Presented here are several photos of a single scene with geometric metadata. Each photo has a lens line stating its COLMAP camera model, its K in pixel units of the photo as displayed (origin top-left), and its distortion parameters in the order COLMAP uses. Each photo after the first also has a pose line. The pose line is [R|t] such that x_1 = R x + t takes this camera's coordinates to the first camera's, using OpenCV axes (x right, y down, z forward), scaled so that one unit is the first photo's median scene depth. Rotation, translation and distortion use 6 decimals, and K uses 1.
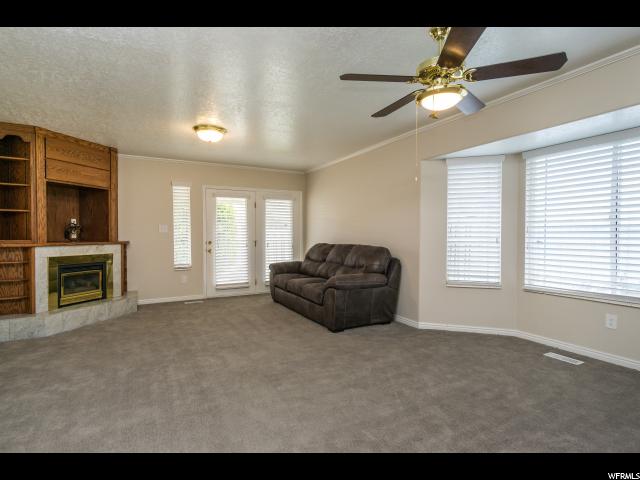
lens RADIAL K [[337.2, 0, 316.6], [0, 337.2, 242.6], [0, 0, 1]] dist [0.001237, 0.001273]
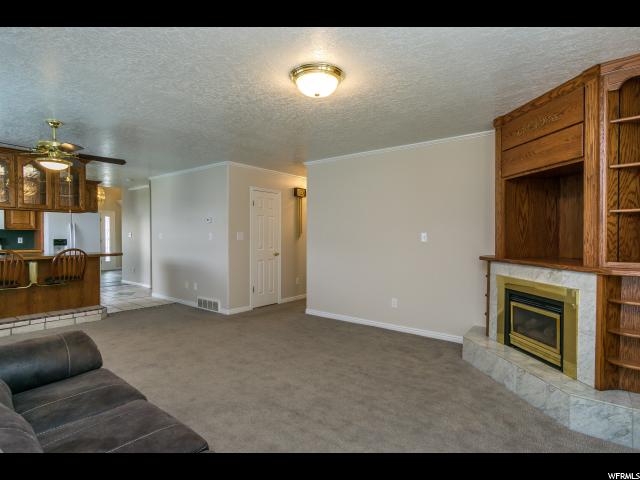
lens RADIAL K [[337.2, 0, 316.6], [0, 337.2, 242.6], [0, 0, 1]] dist [0.001237, 0.001273]
pose [[-0.915053, 0.005588, -0.403295, -0.063559], [-0.012351, 0.999047, 0.041867, -0.054178], [0.403145, 0.043292, -0.914112, 1.339584]]
